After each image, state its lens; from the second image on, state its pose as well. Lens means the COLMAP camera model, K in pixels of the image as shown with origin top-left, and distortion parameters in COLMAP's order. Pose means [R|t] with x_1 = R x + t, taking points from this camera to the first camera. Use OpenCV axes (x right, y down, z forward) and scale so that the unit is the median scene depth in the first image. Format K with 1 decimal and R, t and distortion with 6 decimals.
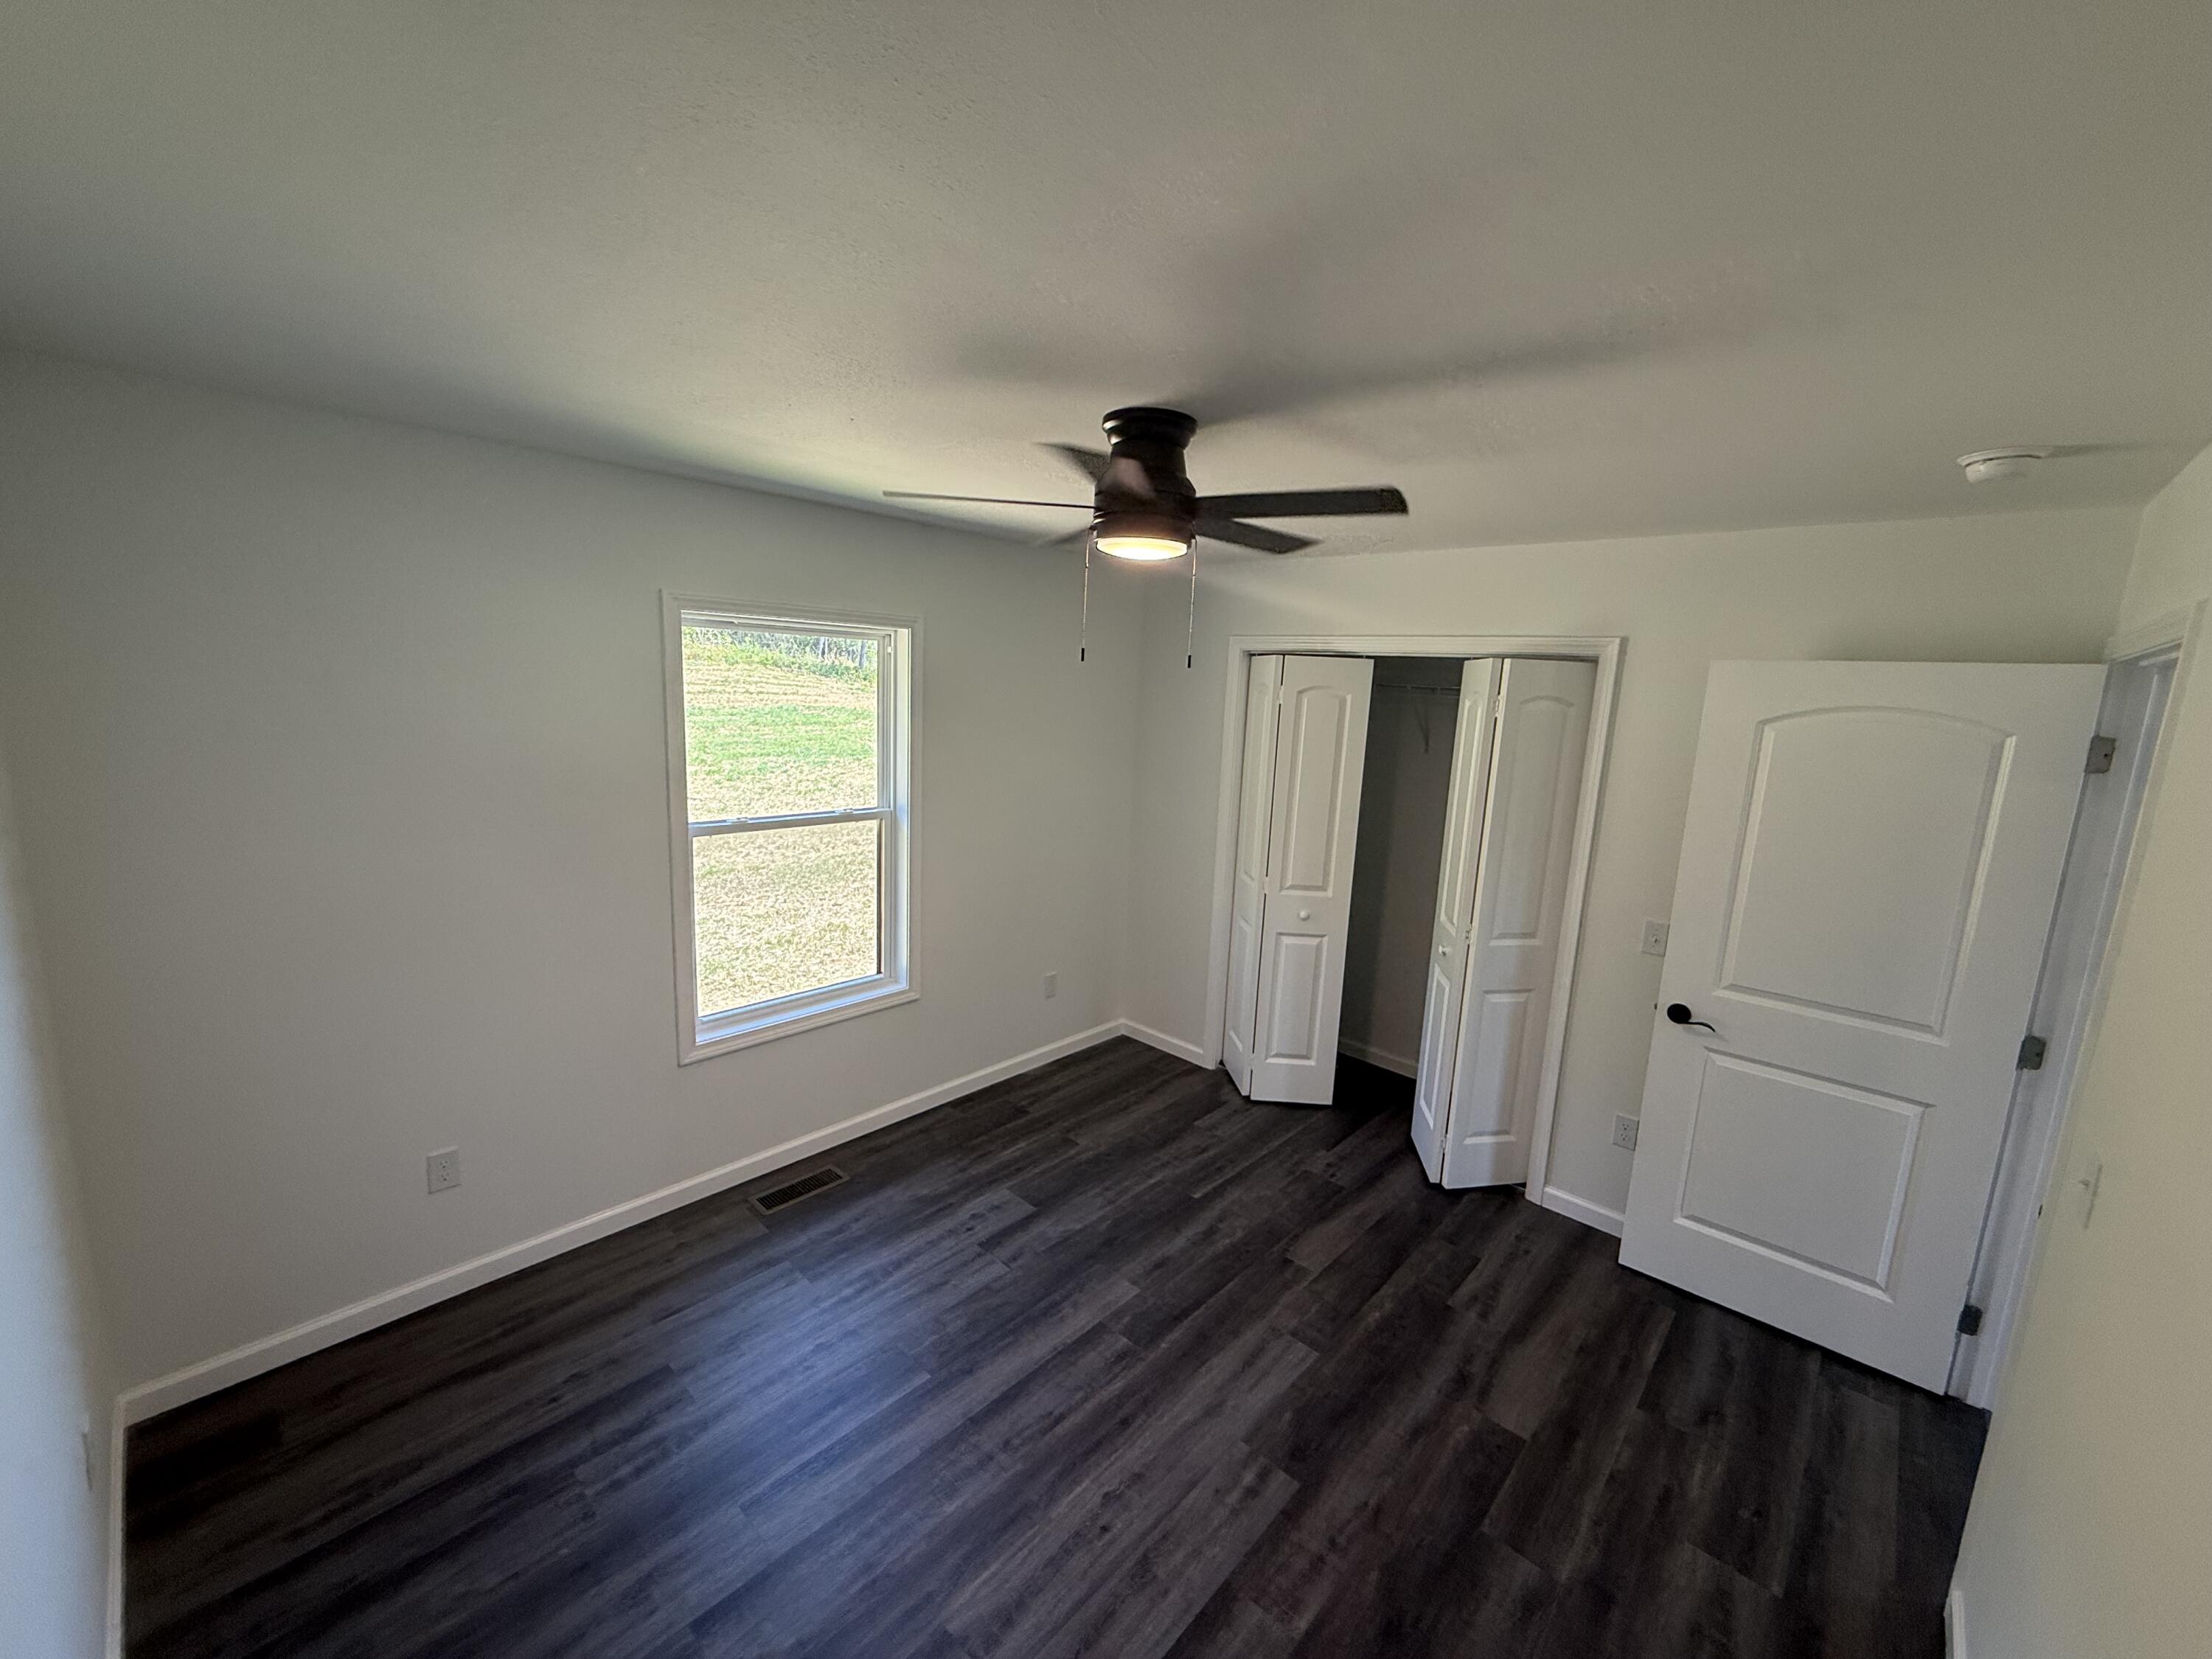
lens RADIAL K [[881.3, 0, 1103.9], [0, 881.3, 830.4], [0, 0, 1]] dist [0.002488, -0.000013]
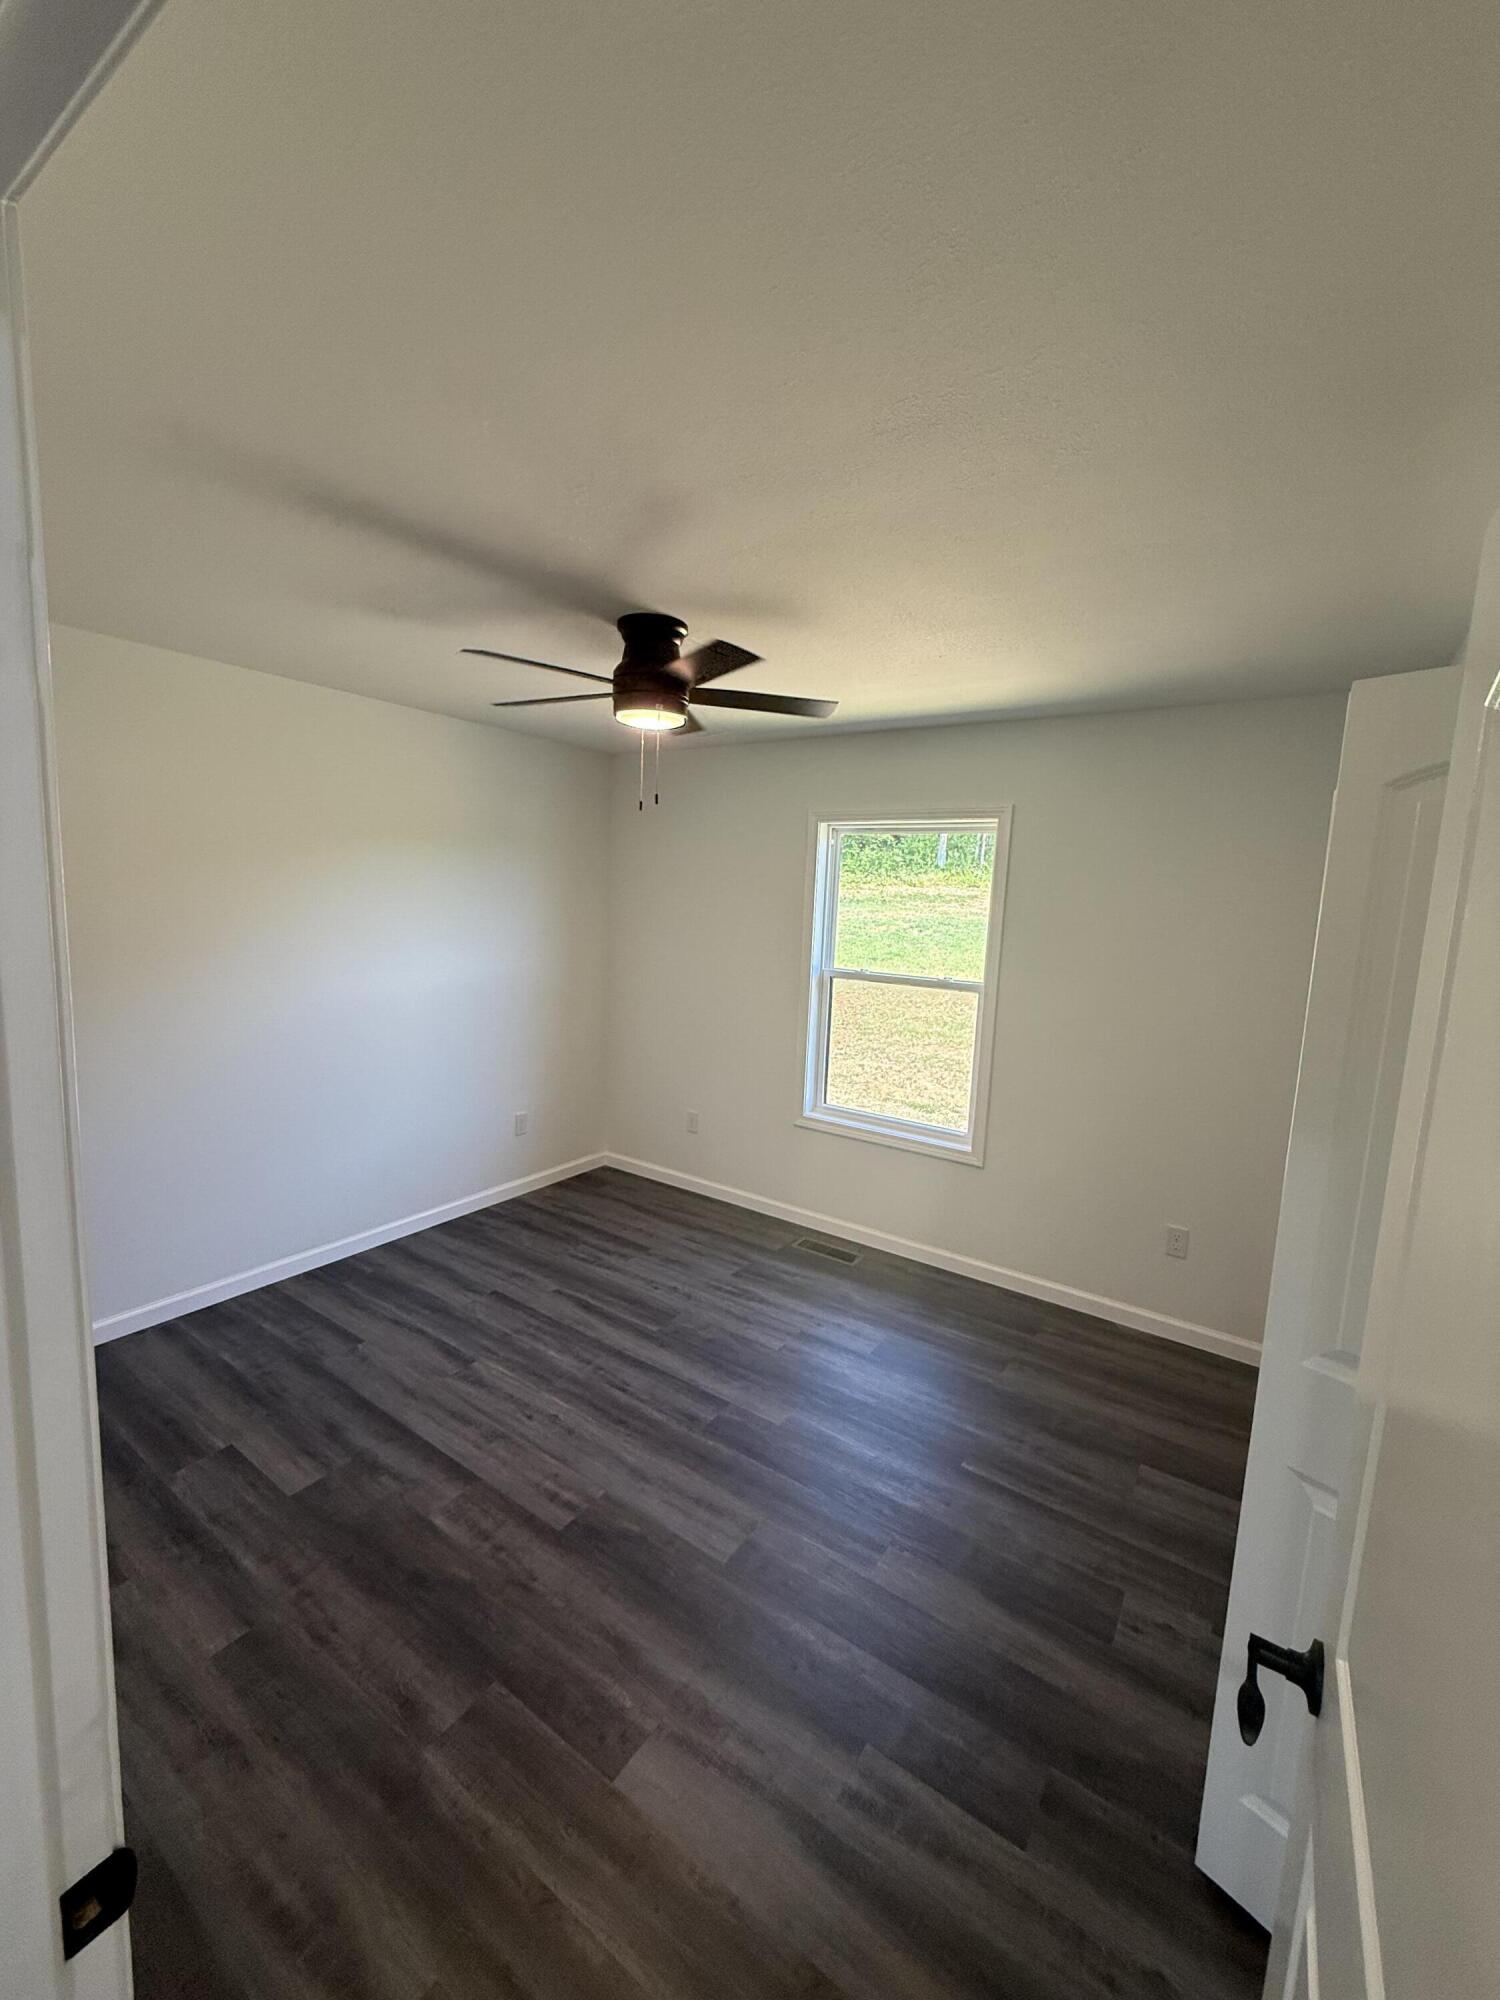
lens RADIAL K [[796.9, 0, 750.0], [0, 796.9, 1000.0], [0, 0, 1]] dist [0.002488, -0.000013]
pose [[0.143348, 0.087962, -0.985756, 1.164460], [-0.199864, 0.978093, 0.058214, -0.008338], [0.969281, 0.188673, 0.157788, 0.941057]]
